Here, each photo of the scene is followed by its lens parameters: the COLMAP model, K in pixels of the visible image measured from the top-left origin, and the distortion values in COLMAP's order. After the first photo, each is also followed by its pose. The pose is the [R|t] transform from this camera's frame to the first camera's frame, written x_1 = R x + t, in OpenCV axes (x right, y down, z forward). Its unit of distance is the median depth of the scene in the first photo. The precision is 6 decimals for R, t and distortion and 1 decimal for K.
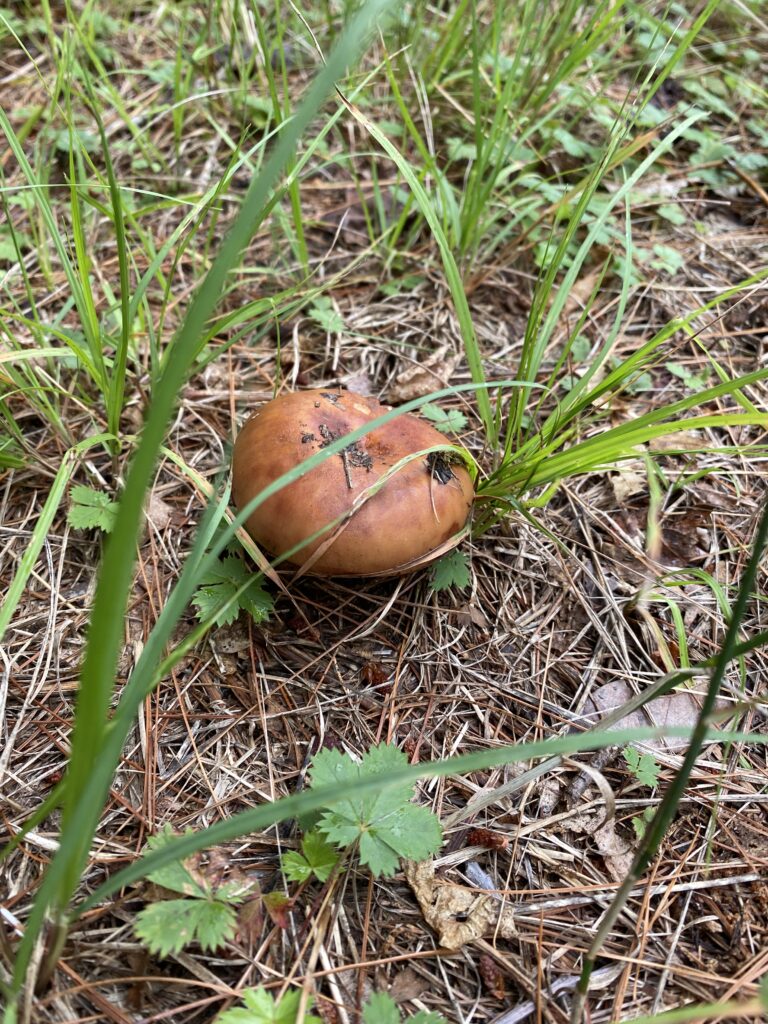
lens RADIAL K [[787.5, 0, 384.0], [0, 787.5, 512.0], [0, 0, 1]] dist [0.064935, -0.140433]
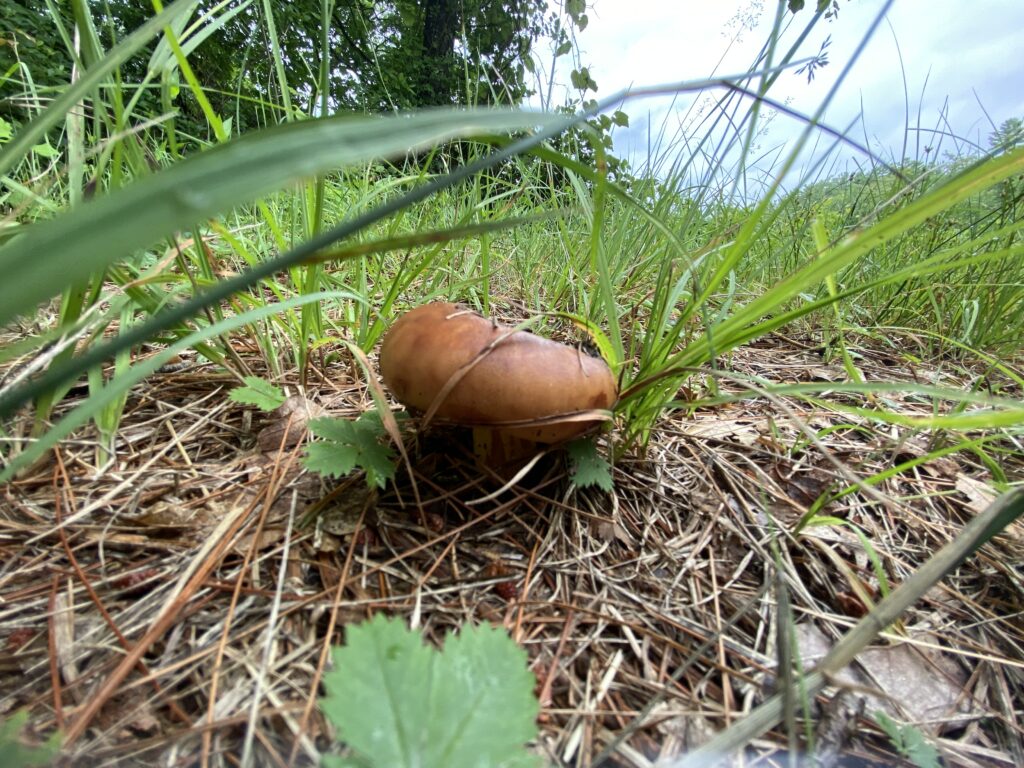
lens RADIAL K [[415.1, 0, 514.5], [0, 415.1, 385.2], [0, 0, 1]] dist [-0.001901, -0.000324]
pose [[0.995464, 0.077199, -0.055603, 0.011667], [-0.094504, 0.869766, -0.484330, 0.235614], [0.010972, 0.487388, 0.873117, 0.526416]]
